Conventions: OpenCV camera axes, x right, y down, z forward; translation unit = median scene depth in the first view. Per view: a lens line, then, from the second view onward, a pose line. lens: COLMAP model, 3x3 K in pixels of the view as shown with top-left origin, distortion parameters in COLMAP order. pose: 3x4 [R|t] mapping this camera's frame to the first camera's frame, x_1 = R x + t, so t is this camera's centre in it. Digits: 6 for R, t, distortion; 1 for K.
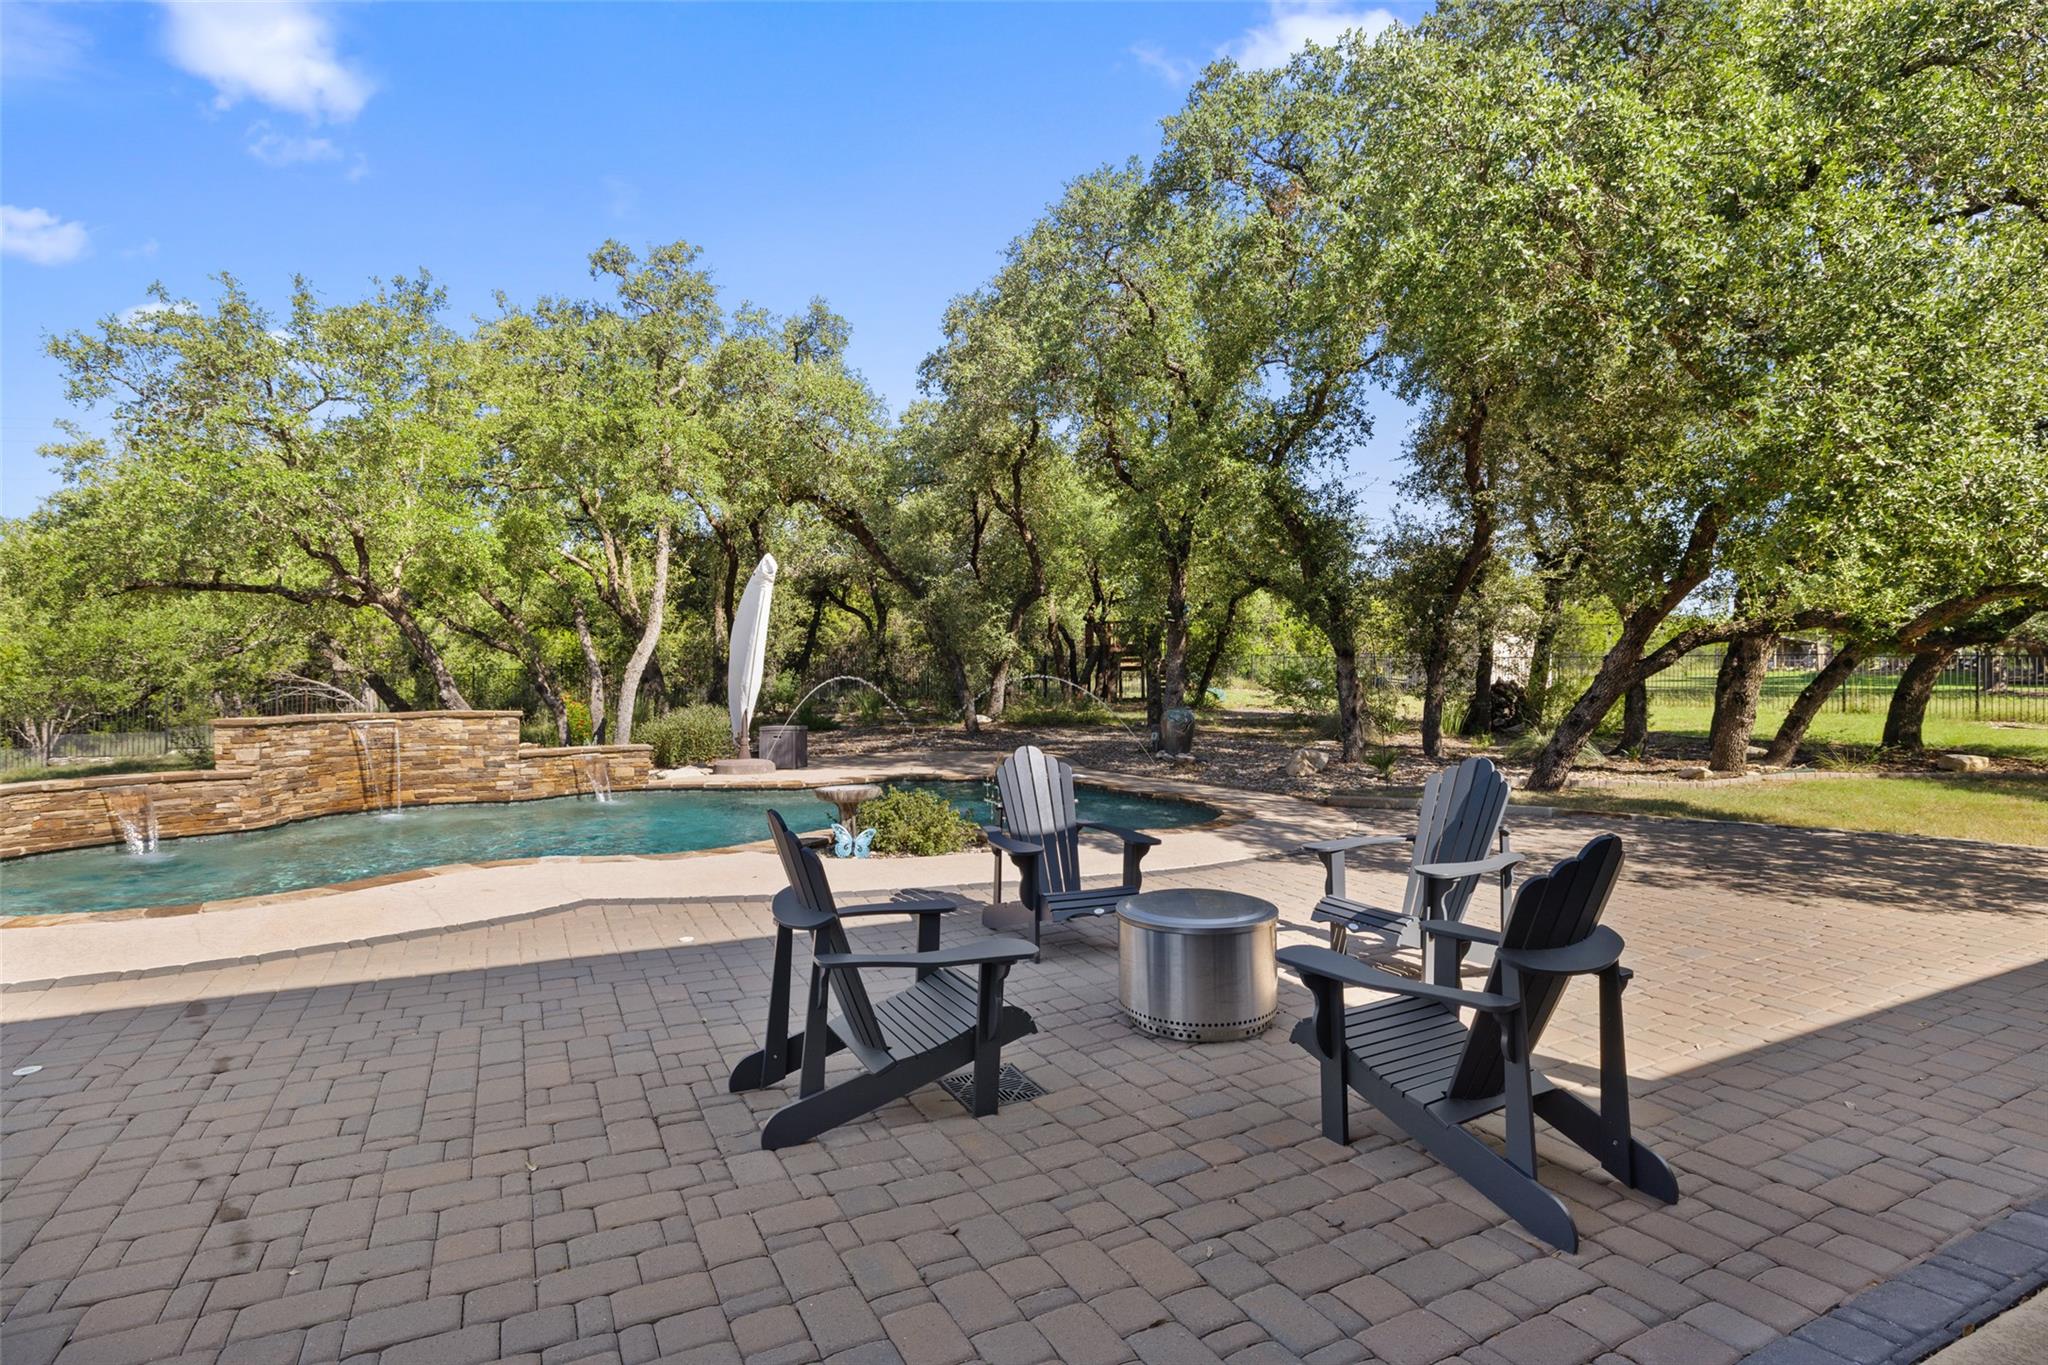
lens RADIAL K [[1008.0, 0, 1015.1], [0, 1008.0, 675.3], [0, 0, 1]] dist [-0.002111, 0.000184]
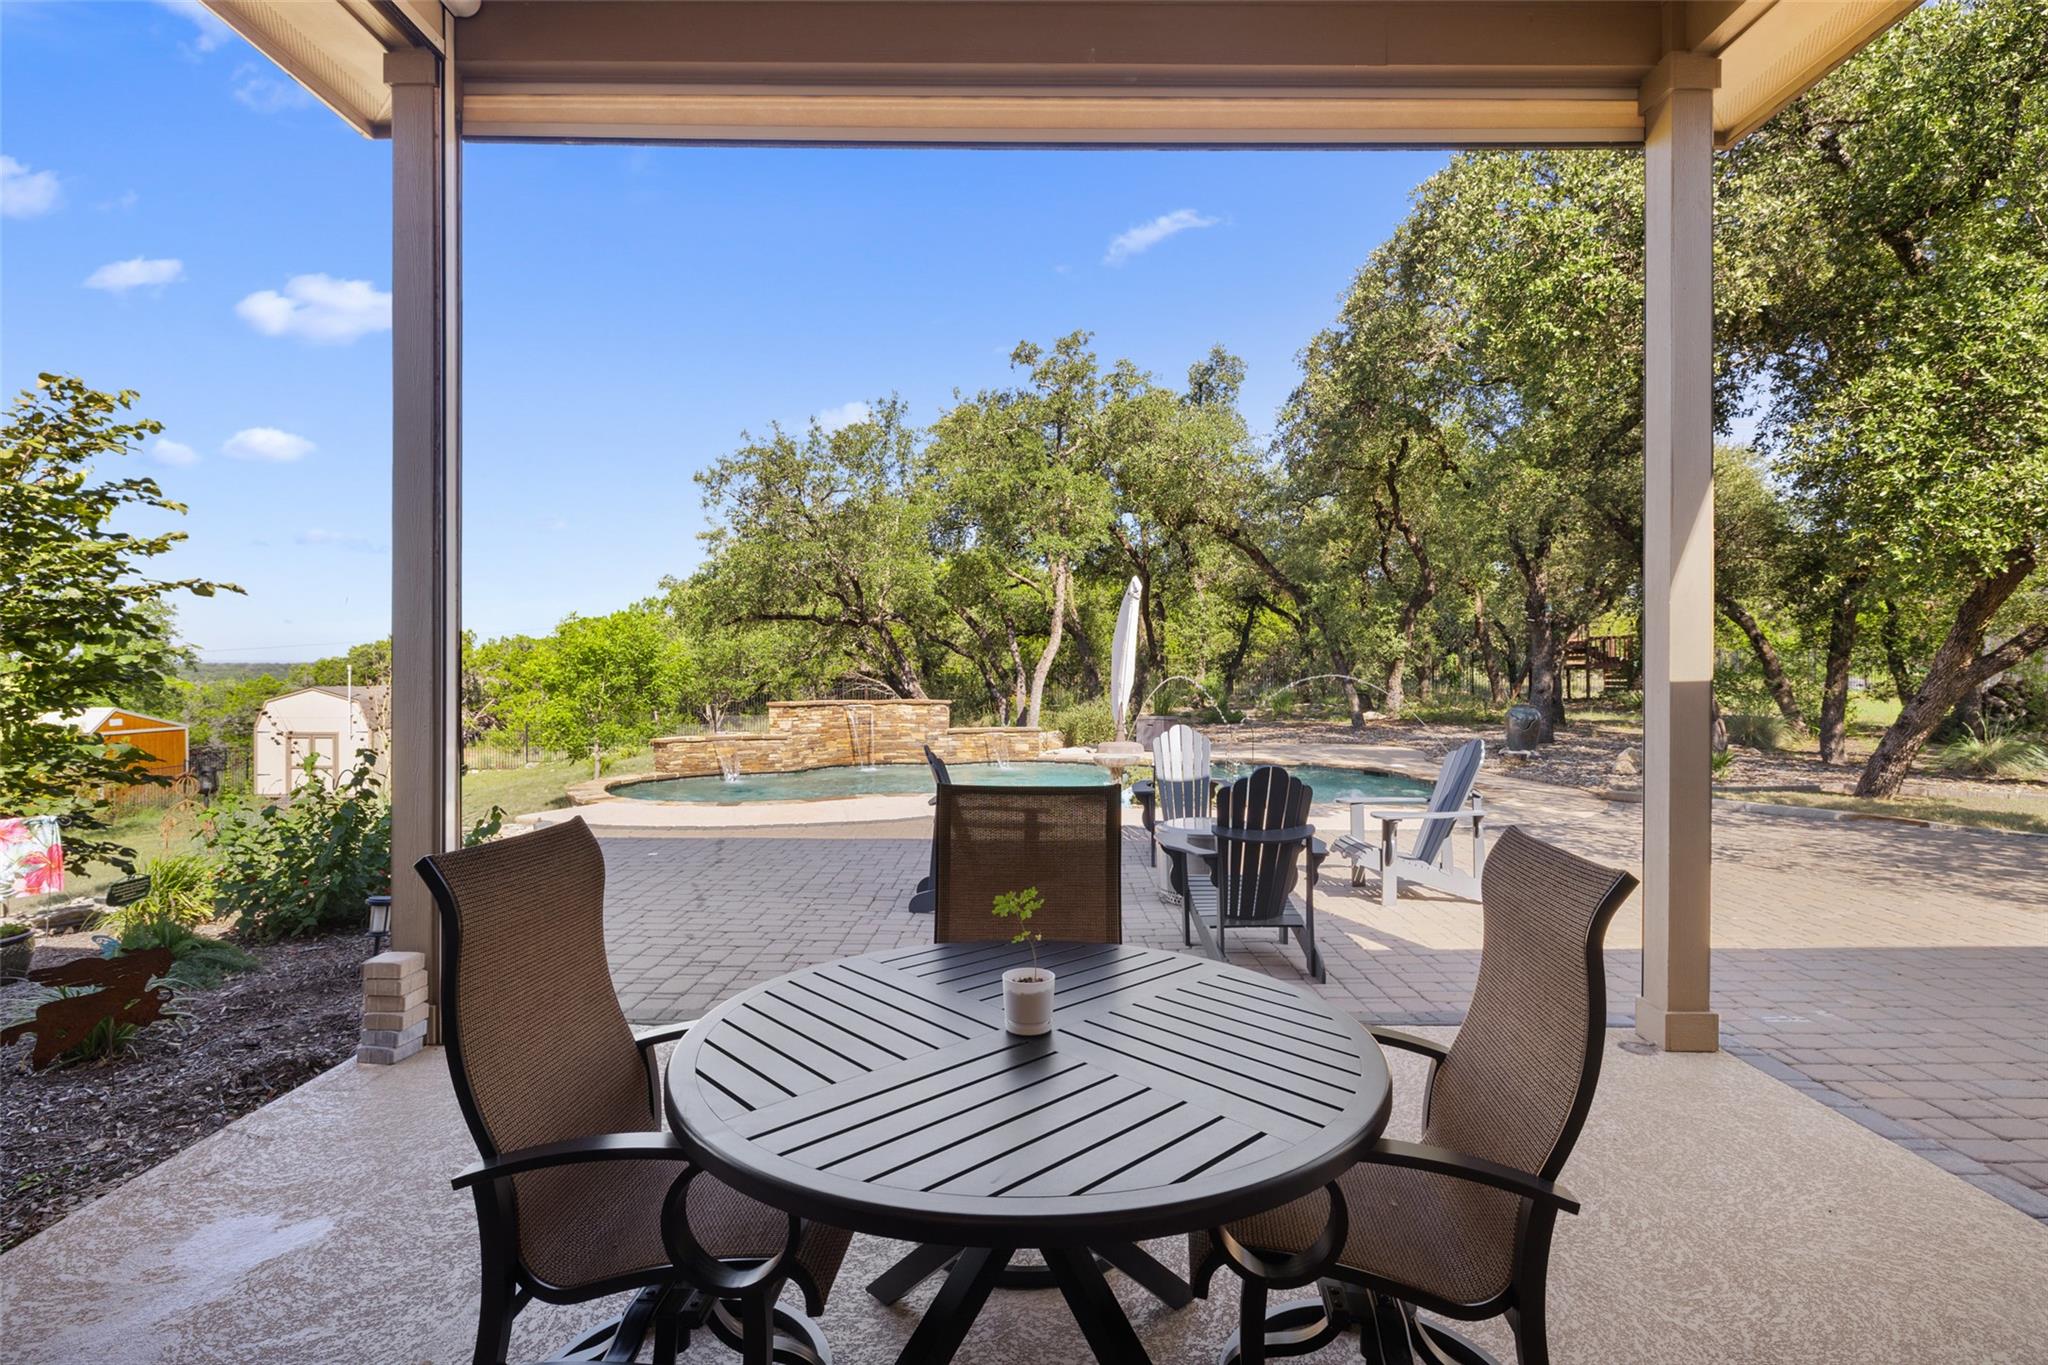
lens RADIAL K [[1001.9, 0, 1031.7], [0, 1001.9, 685.6], [0, 0, 1]] dist [-0.000040, -0.000180]
pose [[0.889727, 0.004067, -0.456475, 0.256193], [0.000980, 0.999941, 0.010820, -0.000025], [0.456492, -0.010074, 0.889670, -0.193241]]
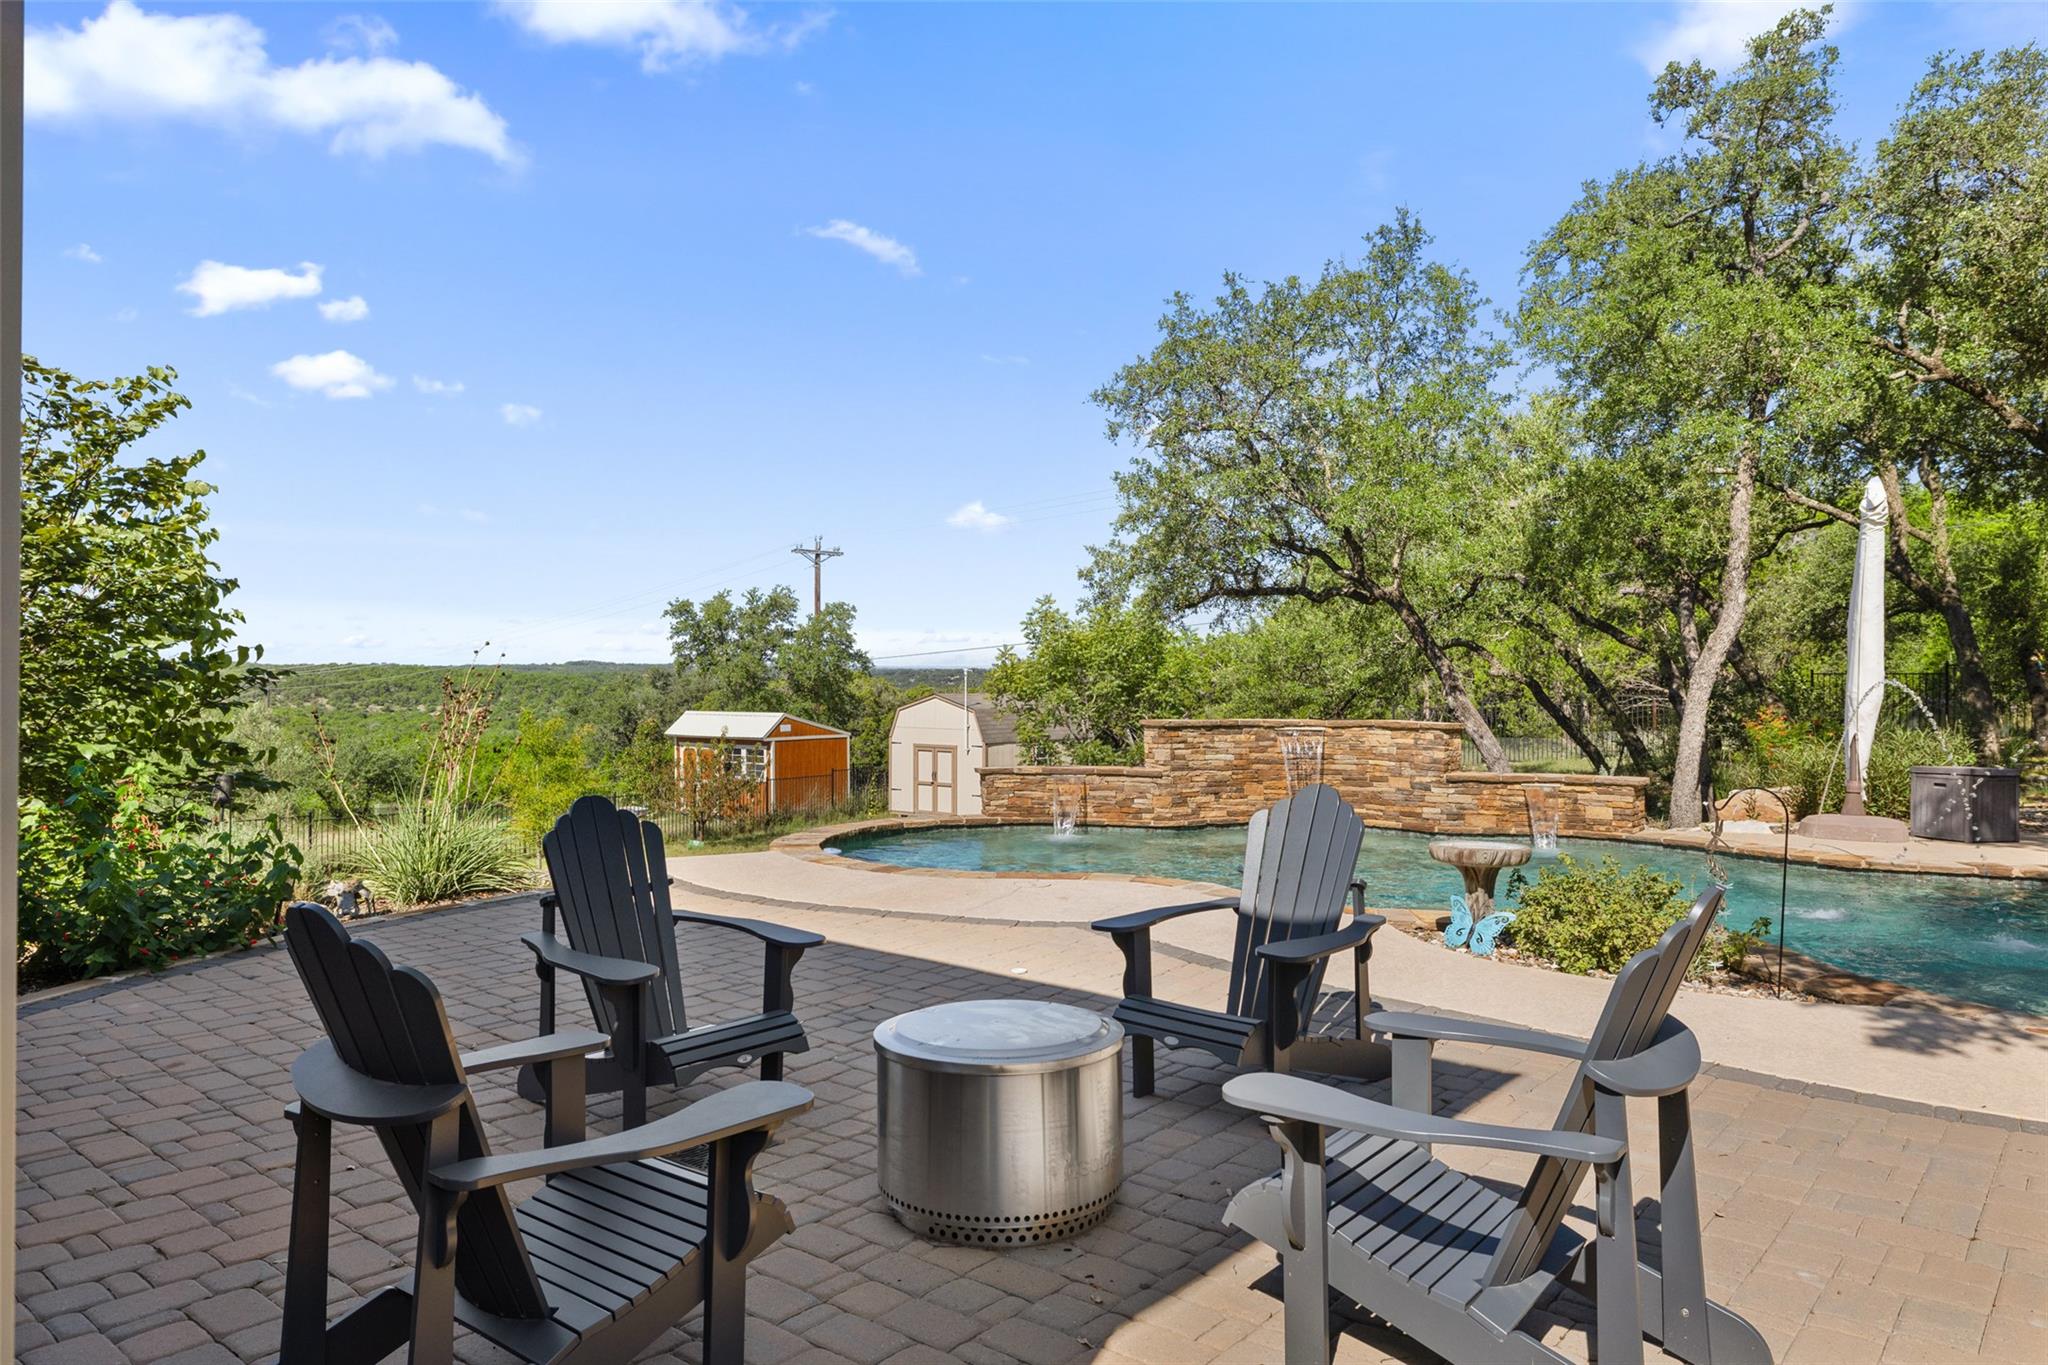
lens RADIAL K [[1360.8, 0, 1024.0], [0, 1360.8, 682.5], [0, 0, 1]] dist [0.012267, -0.000268]
pose [[0.385730, 0.000984, -0.922611, 0.395316], [-0.002426, 0.999997, 0.000052, 0.003860], [0.922609, 0.002218, 0.385731, 0.272914]]
